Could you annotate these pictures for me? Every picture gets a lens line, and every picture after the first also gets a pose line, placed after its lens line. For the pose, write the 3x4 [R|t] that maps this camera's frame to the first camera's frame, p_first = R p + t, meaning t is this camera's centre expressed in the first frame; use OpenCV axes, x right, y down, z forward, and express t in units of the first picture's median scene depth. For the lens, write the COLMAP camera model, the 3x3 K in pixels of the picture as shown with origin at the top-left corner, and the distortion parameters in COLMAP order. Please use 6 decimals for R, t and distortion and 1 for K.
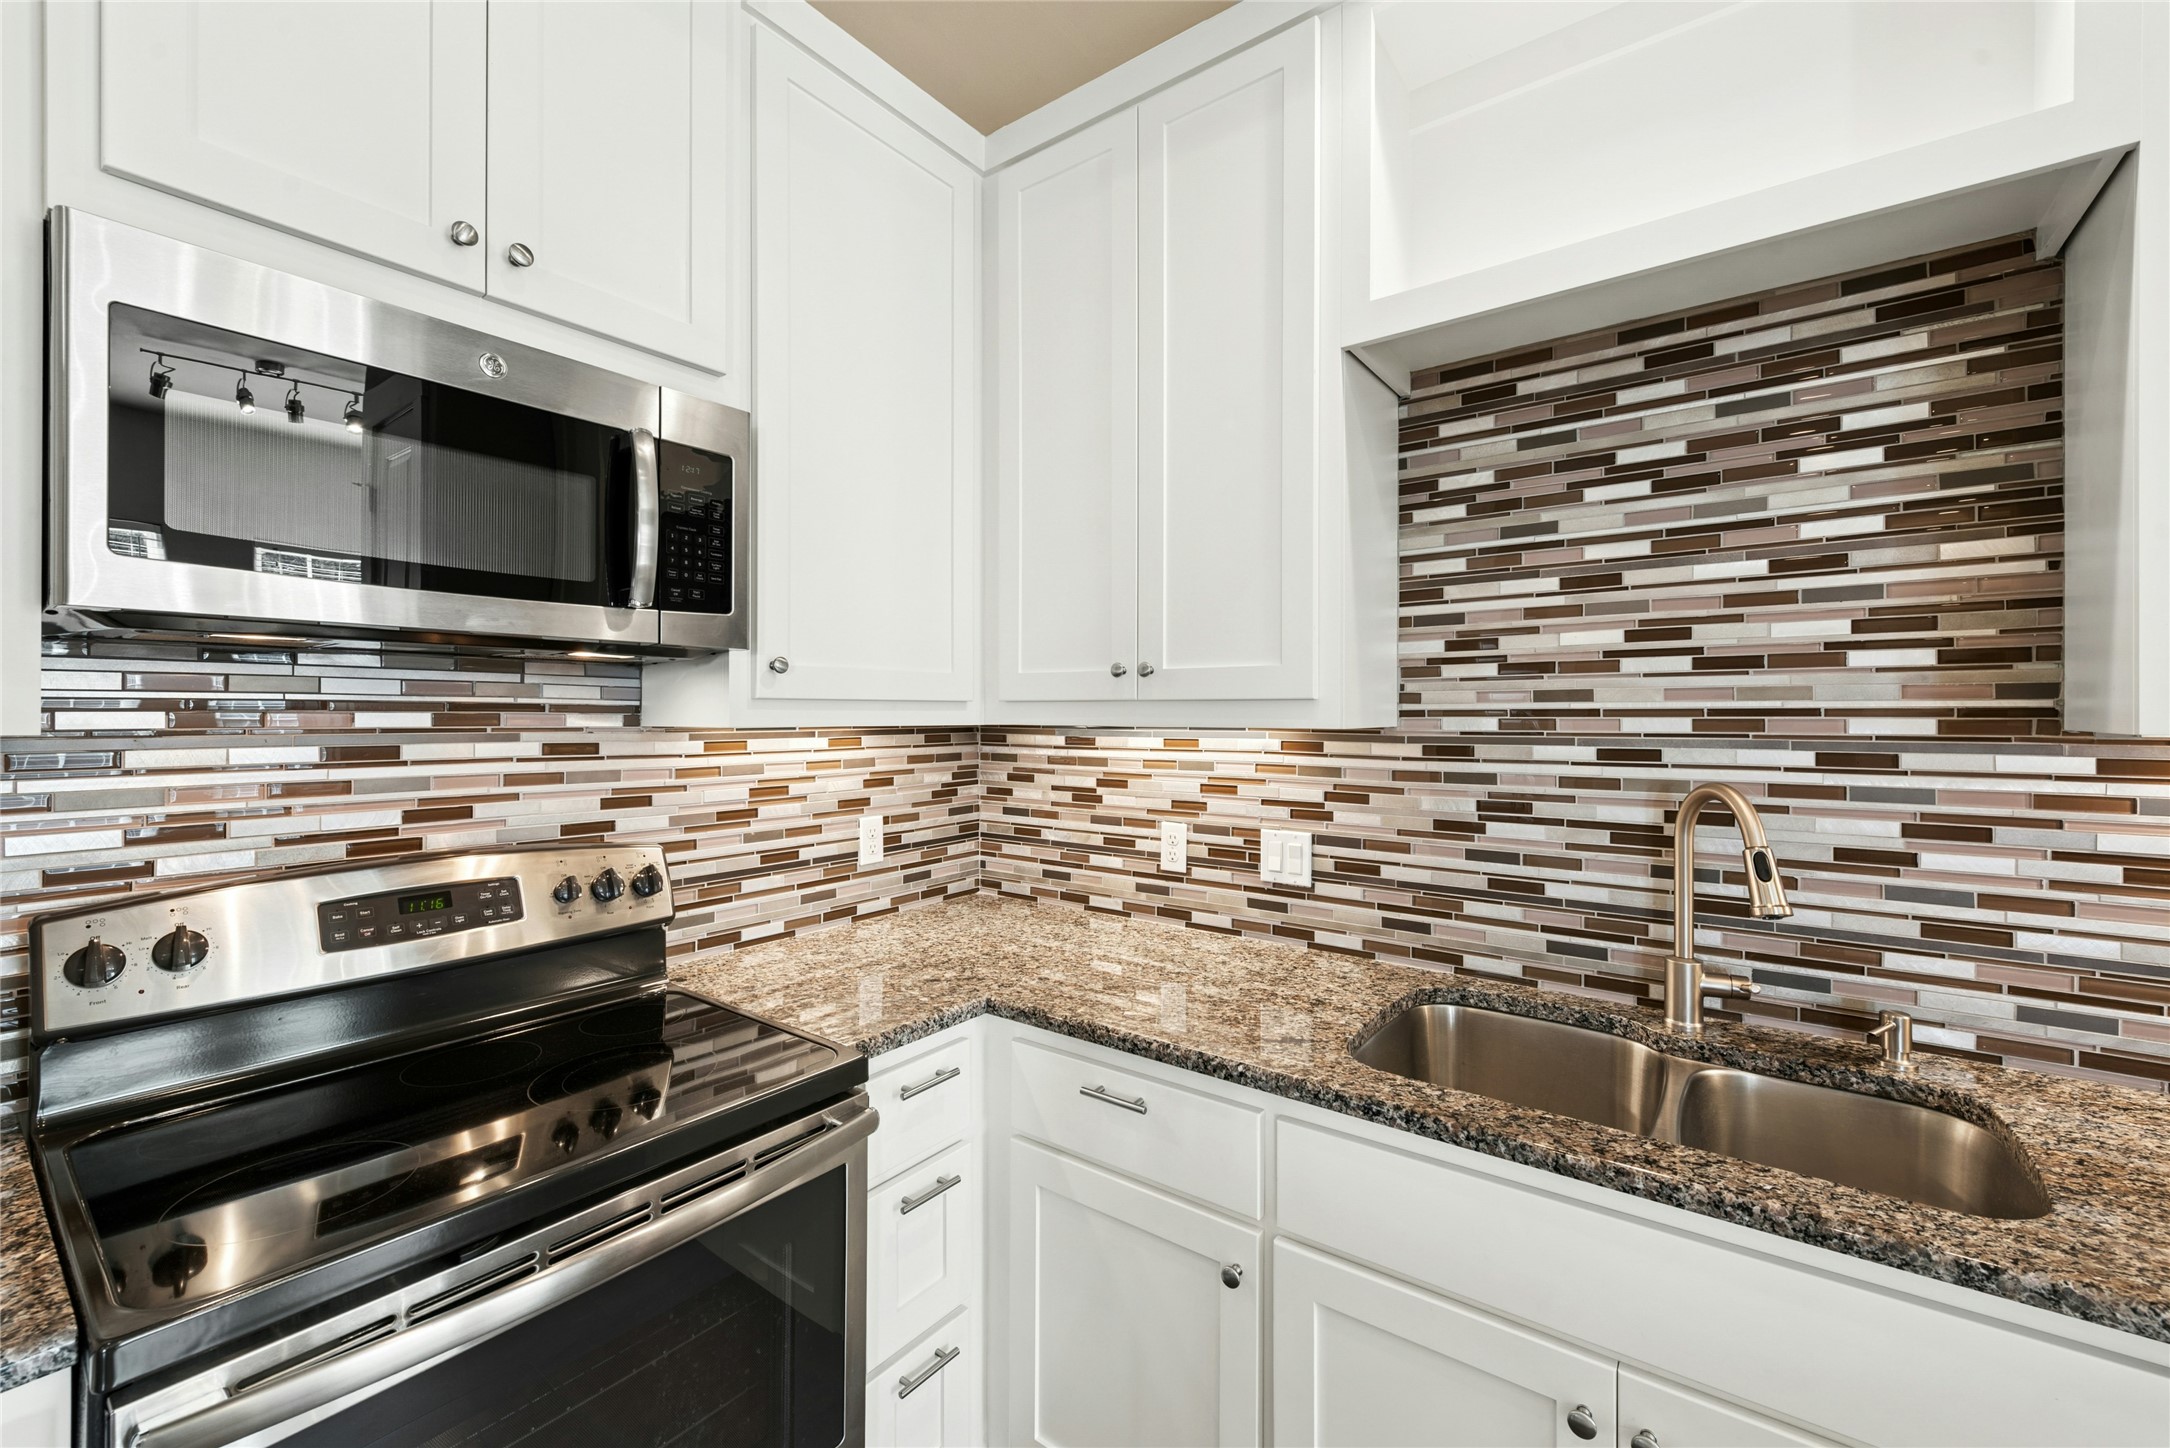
lens RADIAL K [[864.6, 0, 1100.1], [0, 864.6, 717.1], [0, 0, 1]] dist [0.007961, -0.001660]
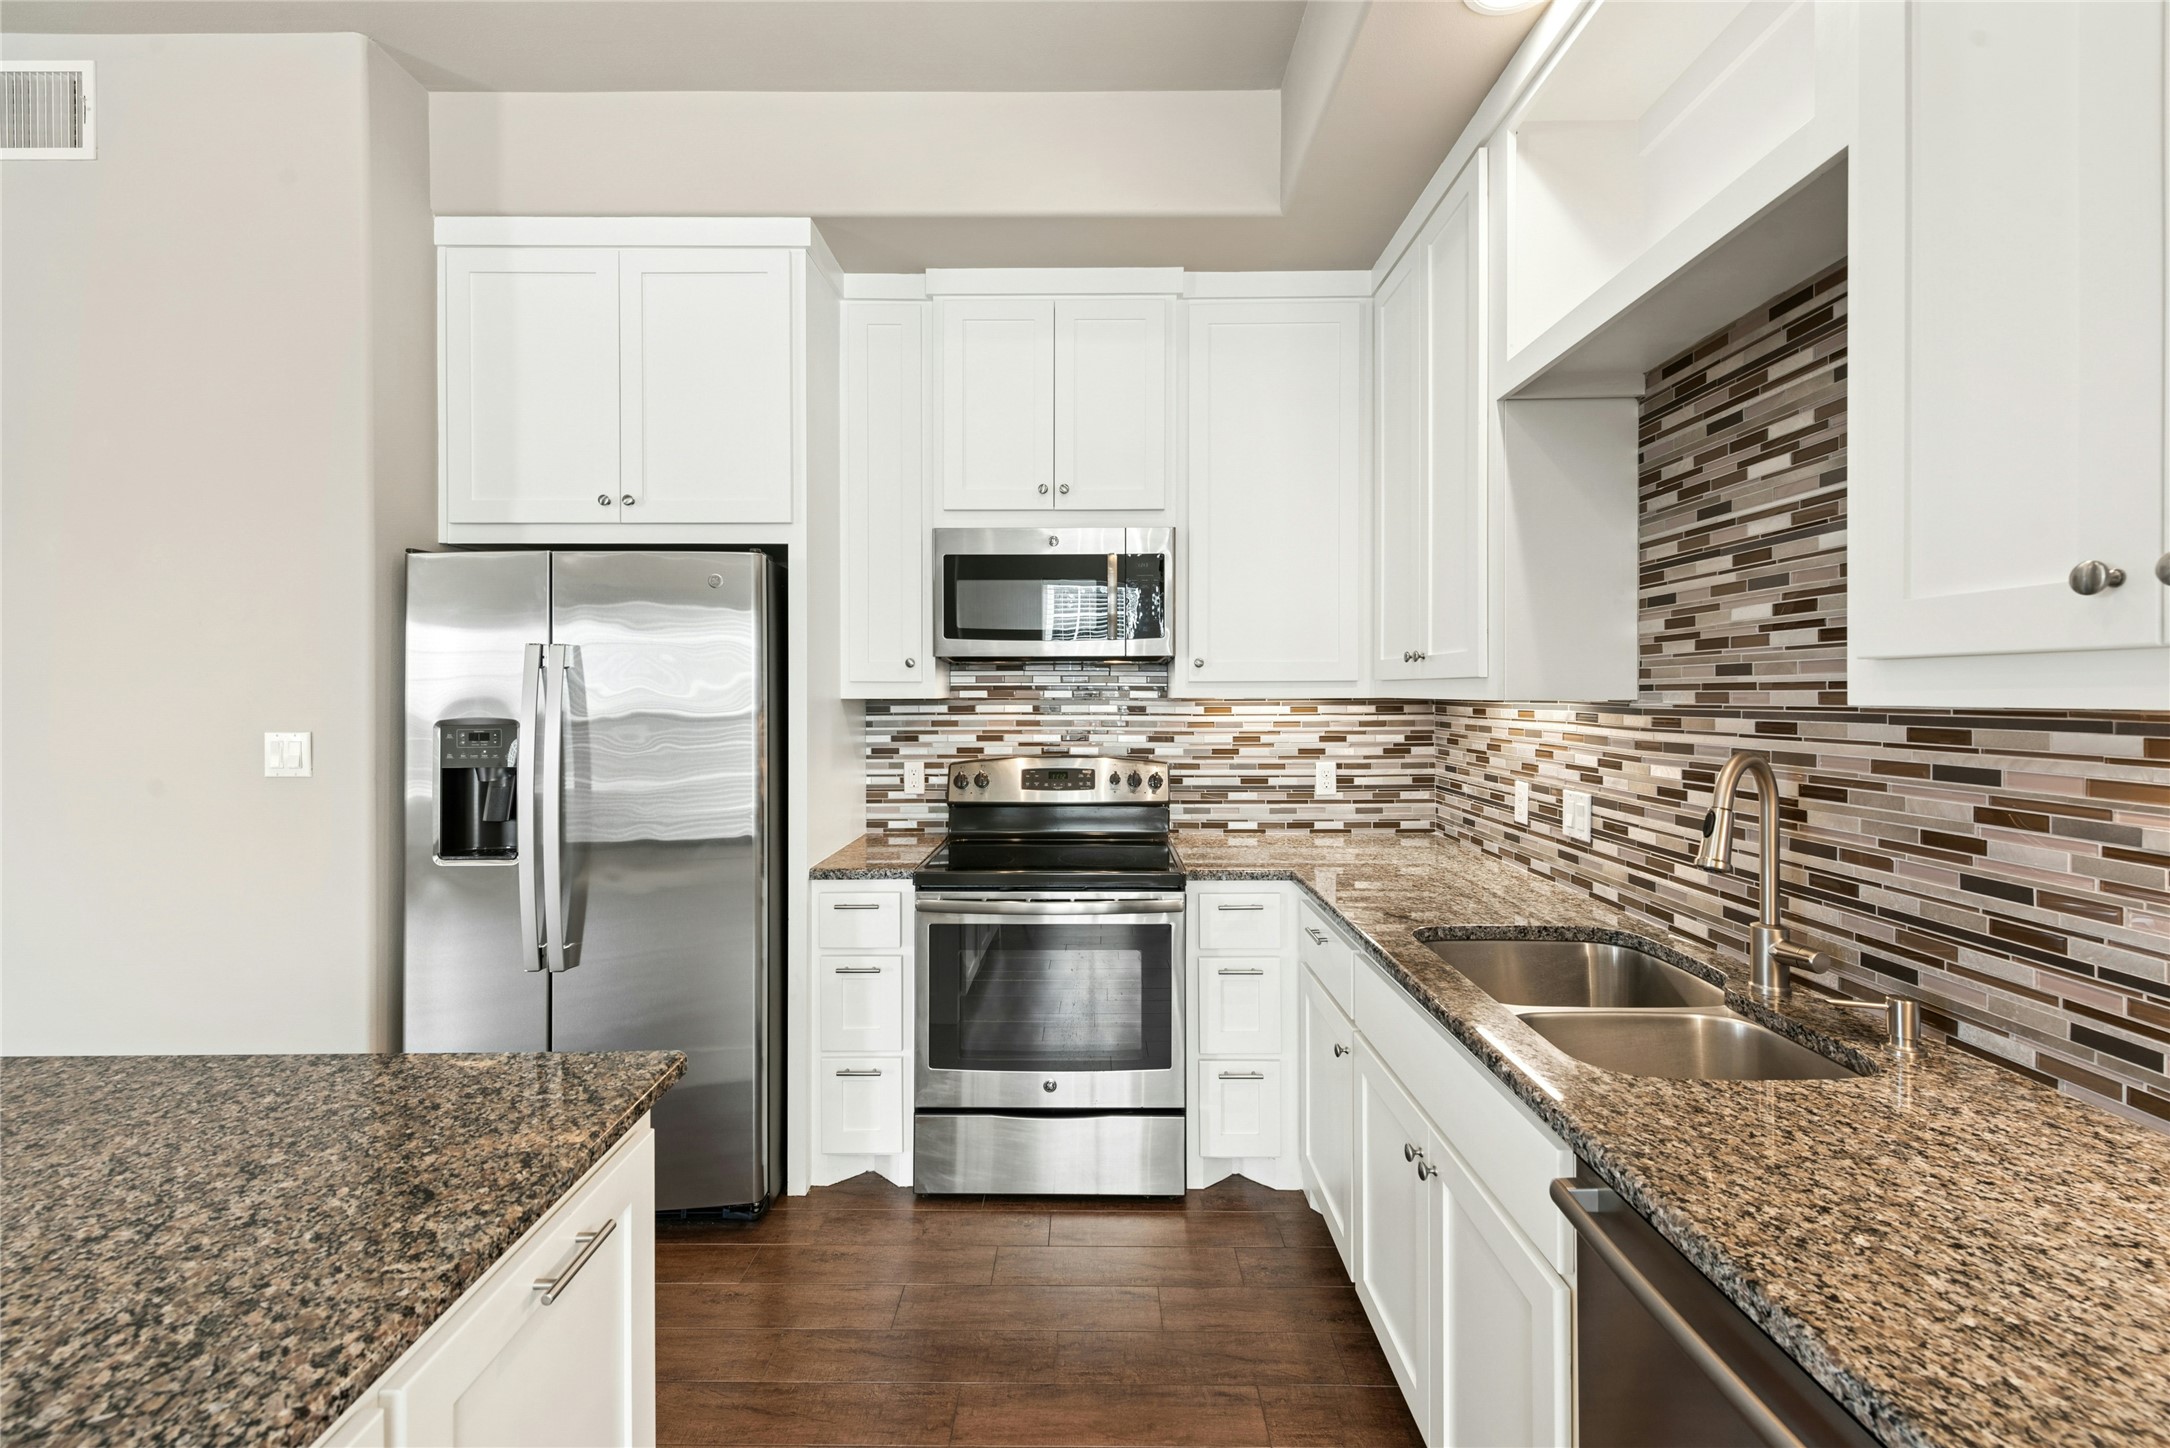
lens RADIAL K [[890.3, 0, 1112.8], [0, 890.3, 695.3], [0, 0, 1]] dist [0.010608, -0.003406]
pose [[0.607468, 0.000076, -0.794344, 0.889908], [0.001098, 0.999999, 0.000936, 0.003658], [0.794343, -0.001441, 0.607467, -0.221832]]
